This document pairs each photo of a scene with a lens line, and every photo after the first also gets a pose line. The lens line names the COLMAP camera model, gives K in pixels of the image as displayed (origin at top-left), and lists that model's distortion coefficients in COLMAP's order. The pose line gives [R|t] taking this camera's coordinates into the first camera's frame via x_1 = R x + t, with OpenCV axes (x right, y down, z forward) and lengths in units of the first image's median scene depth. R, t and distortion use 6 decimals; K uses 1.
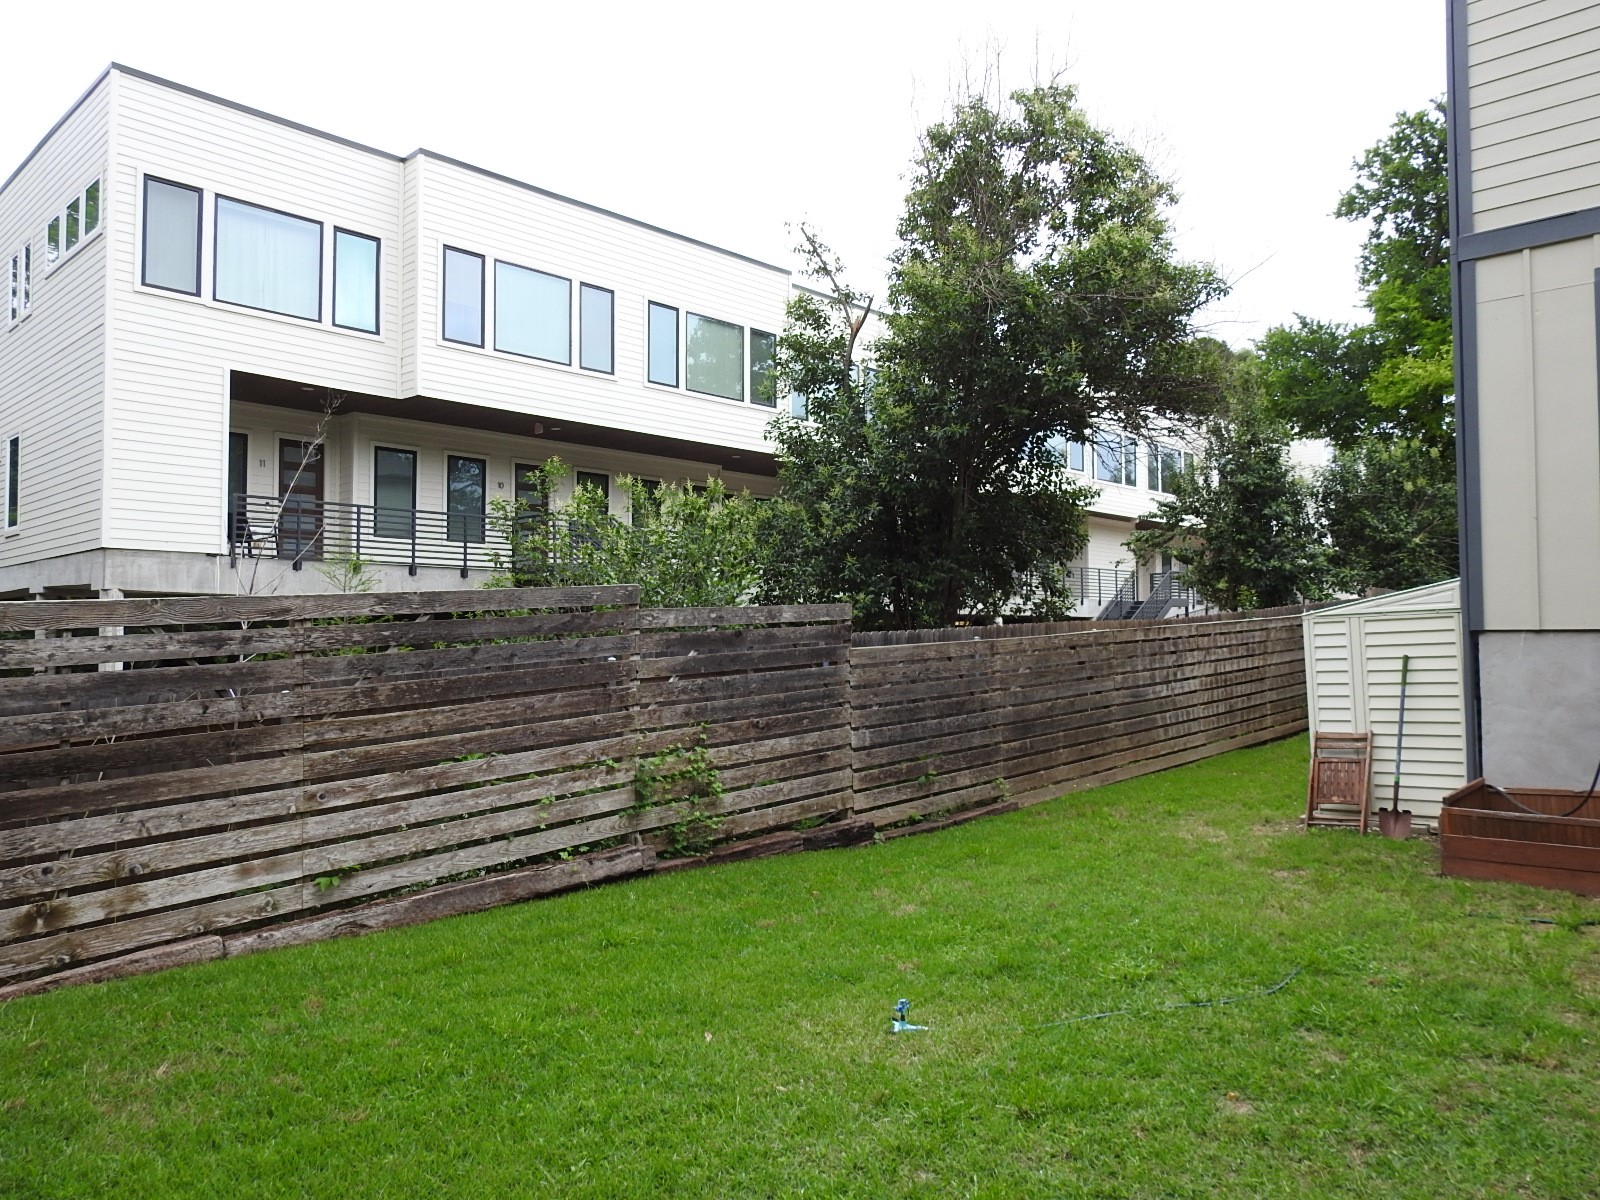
lens RADIAL K [[1145.0, 0, 801.7], [0, 1145.0, 600.8], [0, 0, 1]] dist [-0.019012, 0.001171]
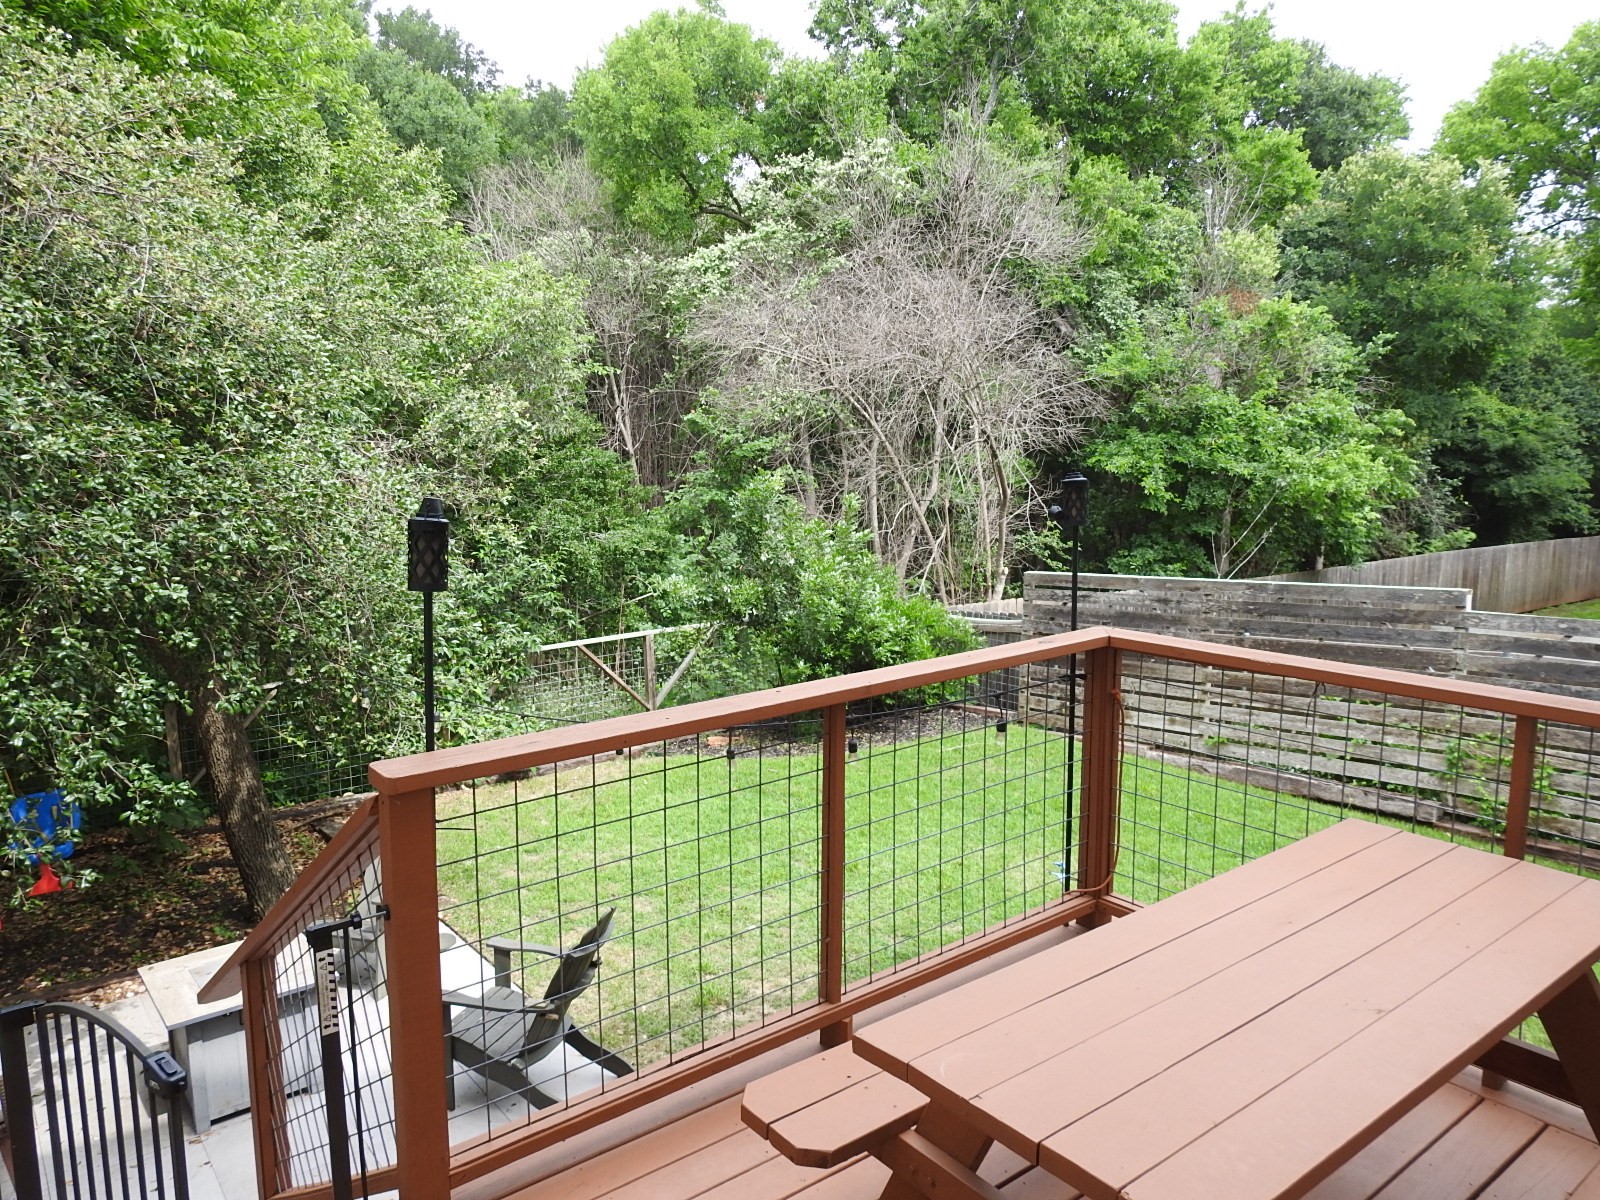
lens RADIAL K [[1145.0, 0, 802.6], [0, 1145.0, 597.1], [0, 0, 1]] dist [-0.019012, 0.001171]
pose [[-0.143589, 0.144838, -0.978981, 1.418928], [0.049832, 0.989036, 0.139016, -0.262465], [0.988382, -0.028823, -0.149232, 0.654314]]
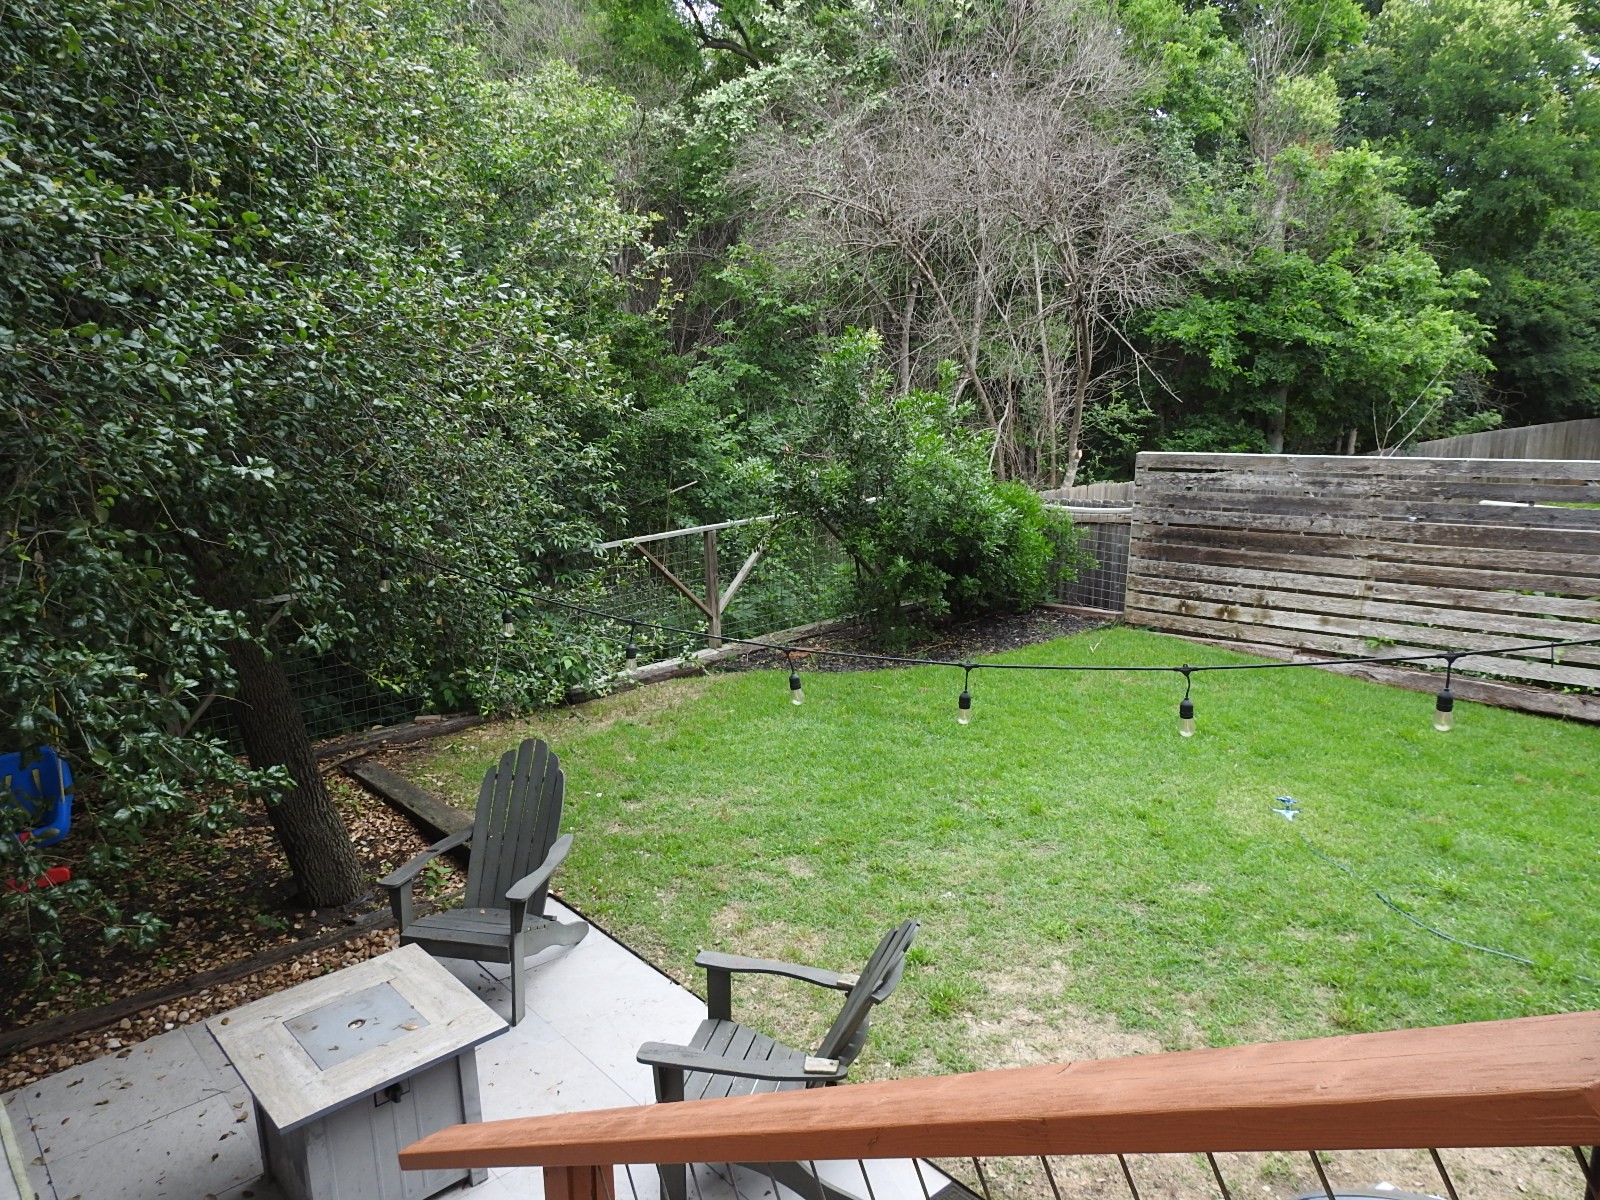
lens RADIAL K [[1145.0, 0, 797.0], [0, 1145.0, 600.9], [0, 0, 1]] dist [-0.019012, 0.001171]
pose [[-0.089984, 0.239879, -0.966623, 1.169784], [0.053726, 0.970317, 0.235794, -0.224888], [0.994493, -0.030715, -0.100201, 0.379882]]
